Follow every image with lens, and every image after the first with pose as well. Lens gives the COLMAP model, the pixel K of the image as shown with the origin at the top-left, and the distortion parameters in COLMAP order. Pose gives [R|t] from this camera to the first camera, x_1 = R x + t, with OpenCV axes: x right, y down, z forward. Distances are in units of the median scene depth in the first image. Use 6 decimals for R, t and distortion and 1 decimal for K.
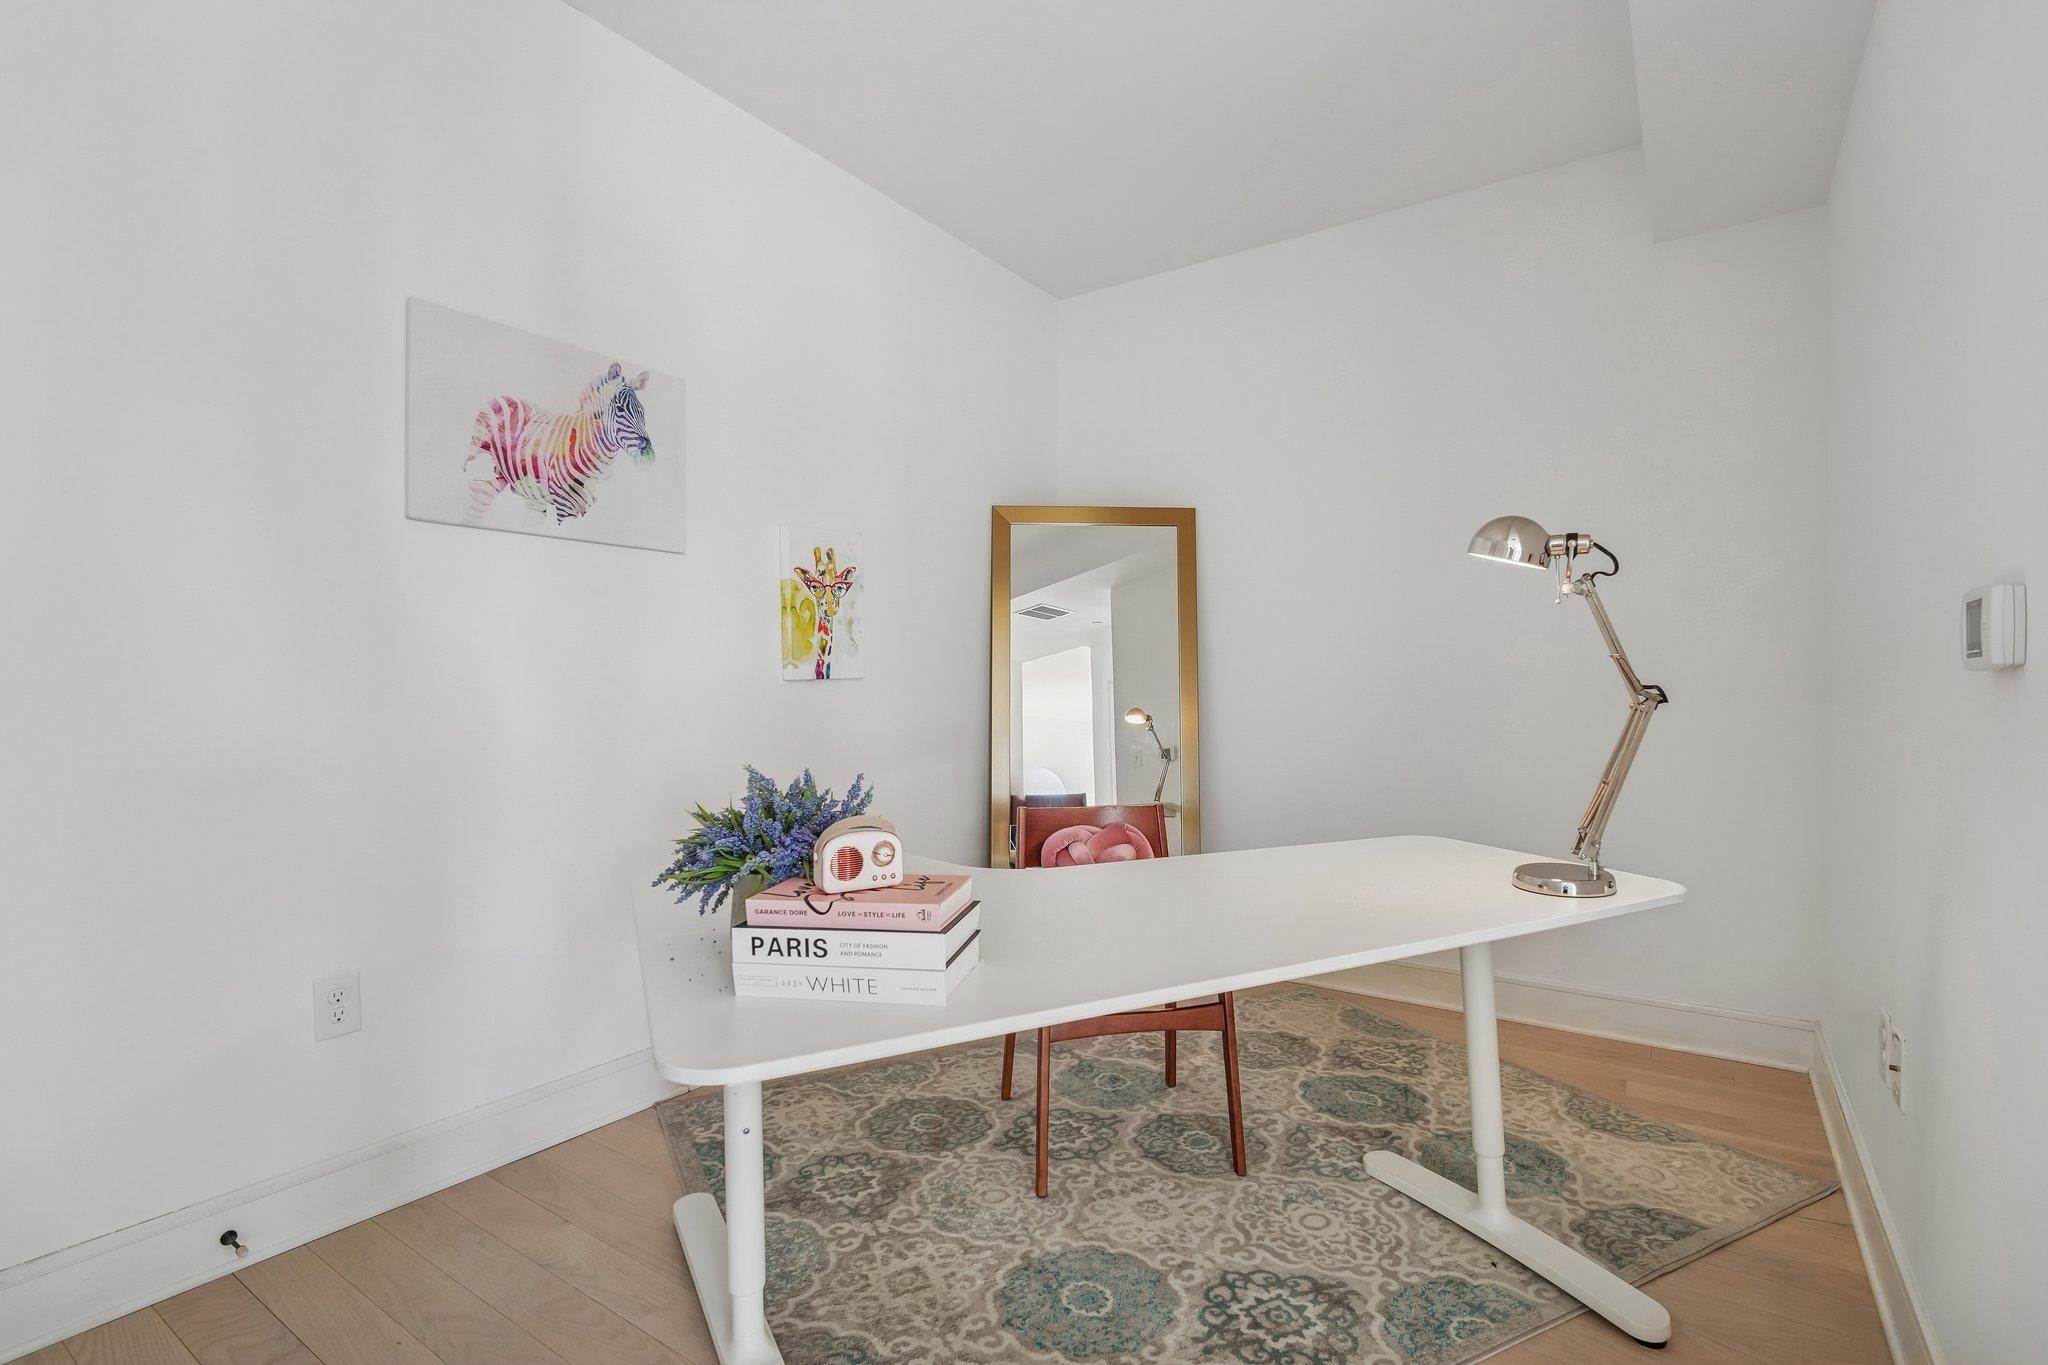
lens RADIAL K [[947.6, 0, 1038.0], [0, 947.6, 673.7], [0, 0, 1]] dist [-0.007794, -0.001254]
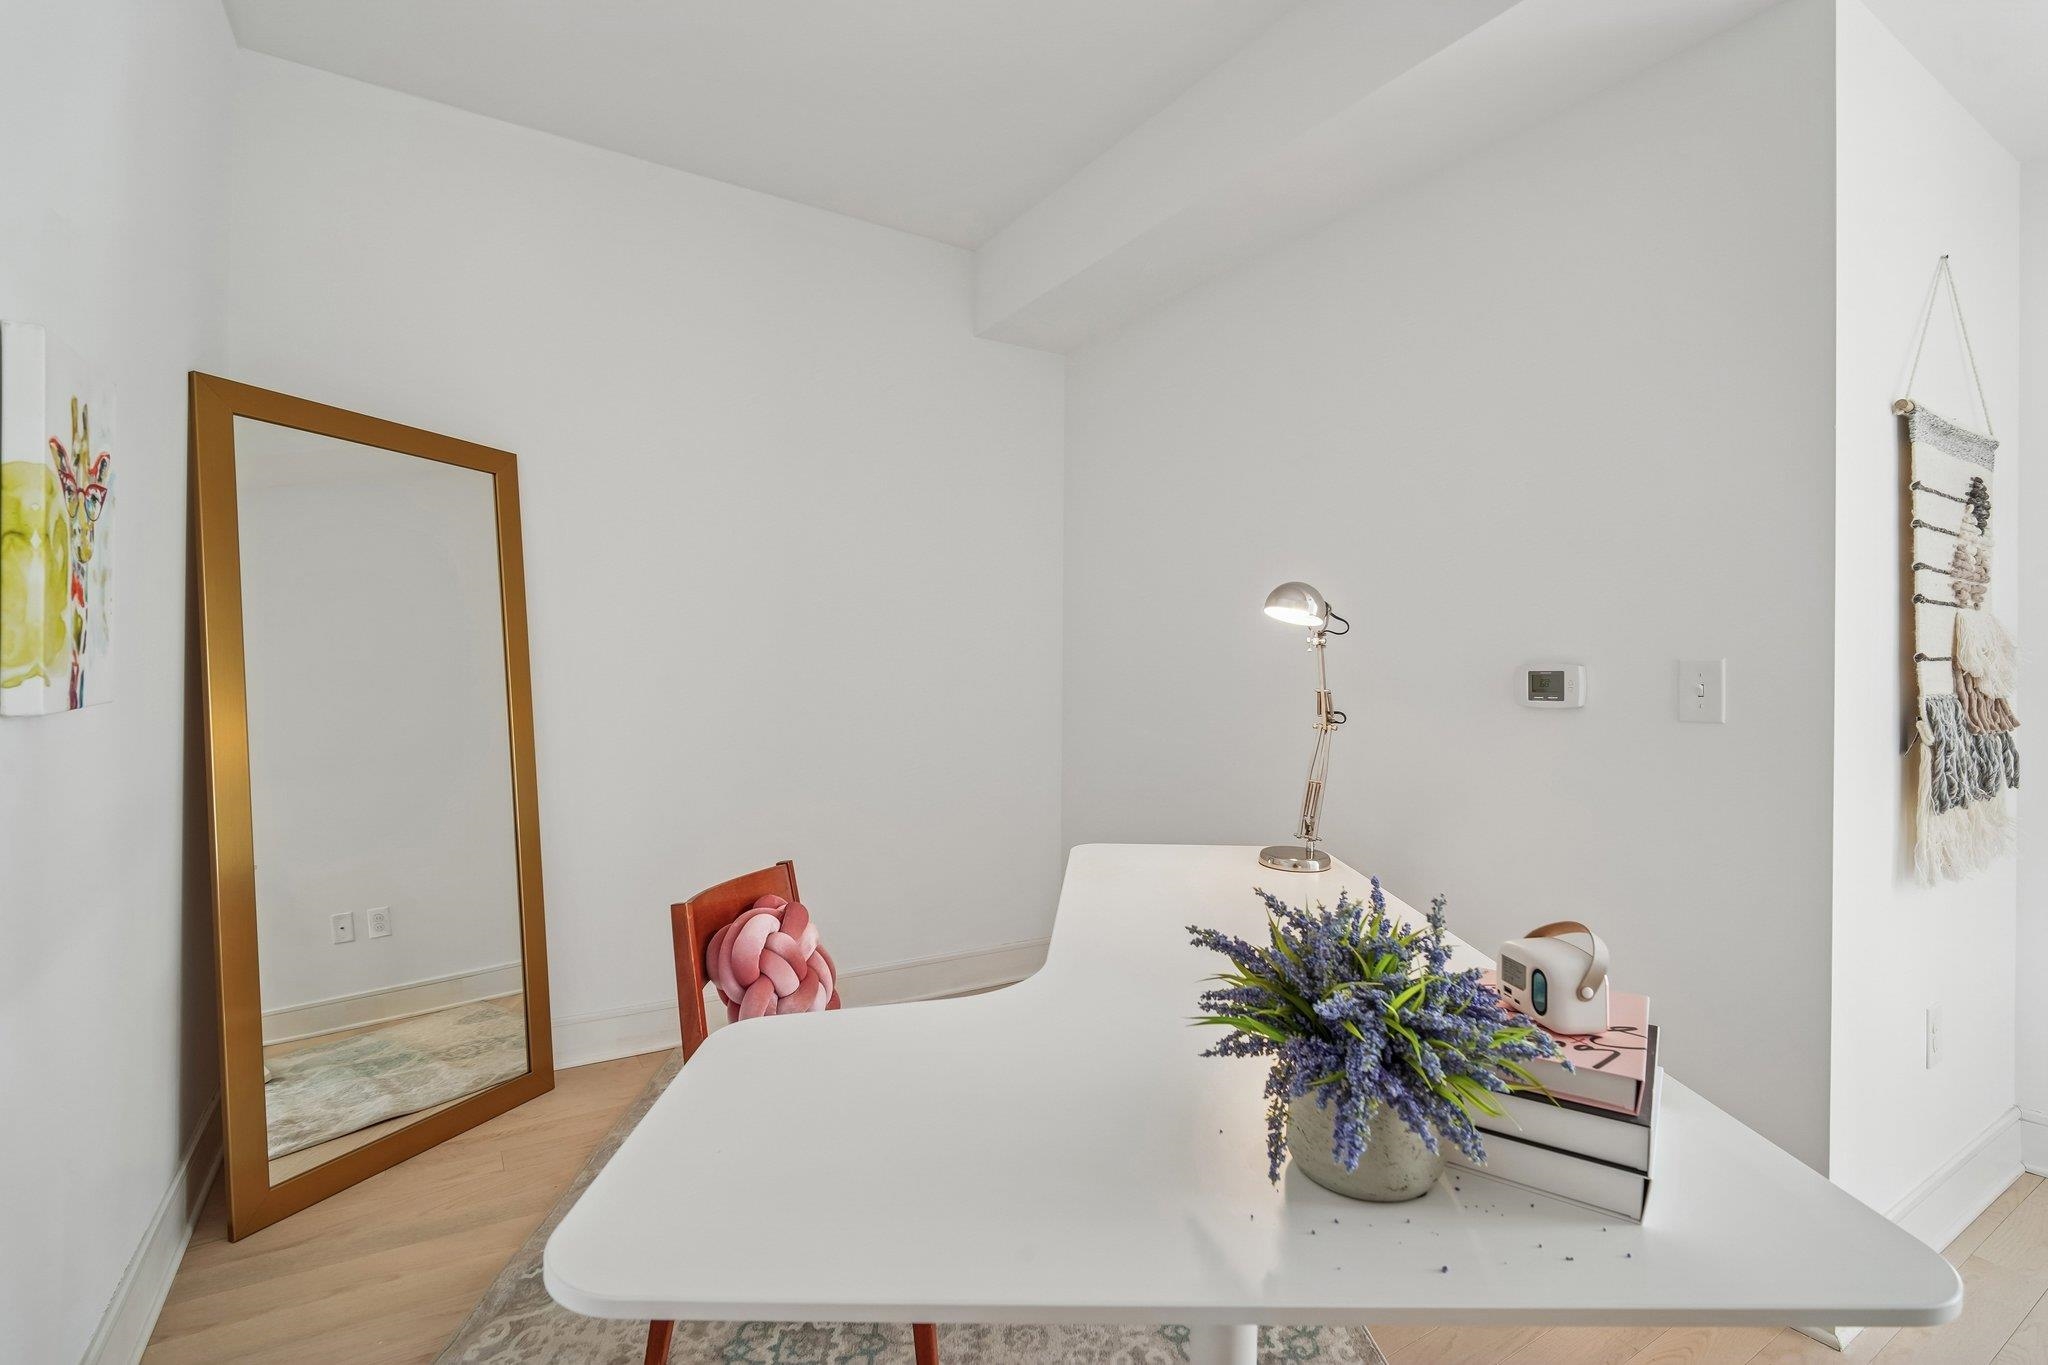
lens RADIAL K [[947.6, 0, 1038.0], [0, 947.6, 673.7], [0, 0, 1]] dist [-0.007794, -0.001254]
pose [[0.398549, 0.007339, 0.917118, -0.441371], [-0.023956, 0.999710, 0.002410, -0.021333], [-0.916834, -0.022931, 0.398609, 0.433656]]
